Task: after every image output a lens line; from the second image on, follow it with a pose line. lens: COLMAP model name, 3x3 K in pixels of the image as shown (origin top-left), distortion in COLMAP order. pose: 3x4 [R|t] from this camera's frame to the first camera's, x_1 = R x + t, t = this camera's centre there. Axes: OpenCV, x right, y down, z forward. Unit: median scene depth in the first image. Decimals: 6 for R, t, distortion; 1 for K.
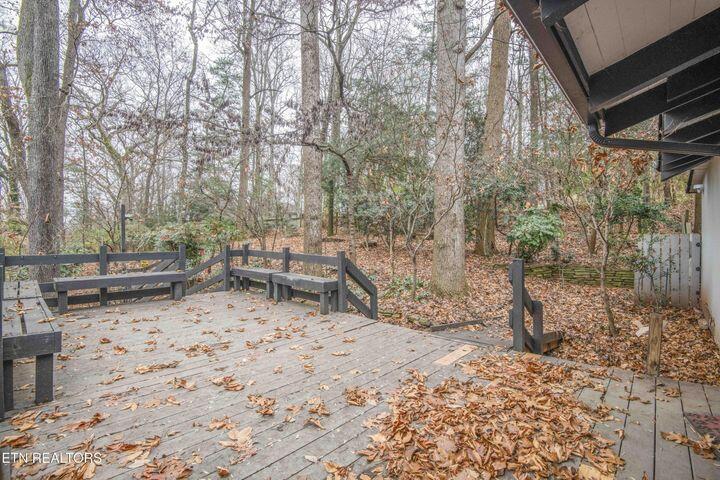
lens RADIAL K [[334.7, 0, 360.2], [0, 334.7, 238.5], [0, 0, 1]] dist [-0.021855, -0.006366]
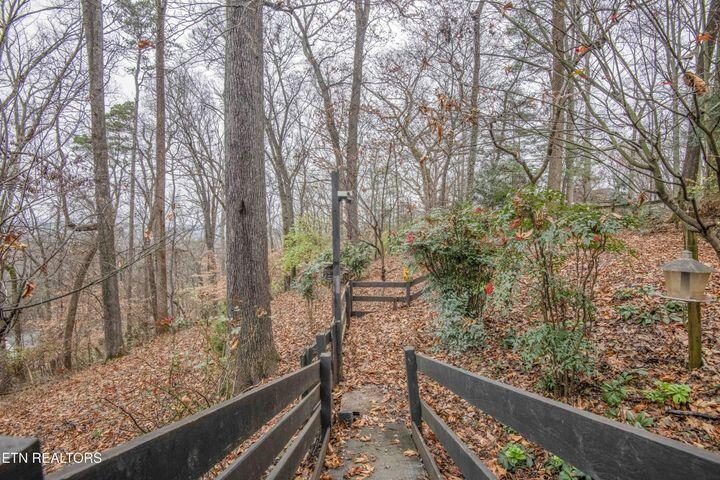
lens RADIAL K [[334.7, 0, 360.3], [0, 334.7, 238.1], [0, 0, 1]] dist [-0.021855, -0.006366]
pose [[0.664780, 0.007277, -0.747004, -0.273826], [-0.002289, 0.999968, 0.007705, -0.005692], [0.747036, -0.003413, 0.664775, 0.602486]]
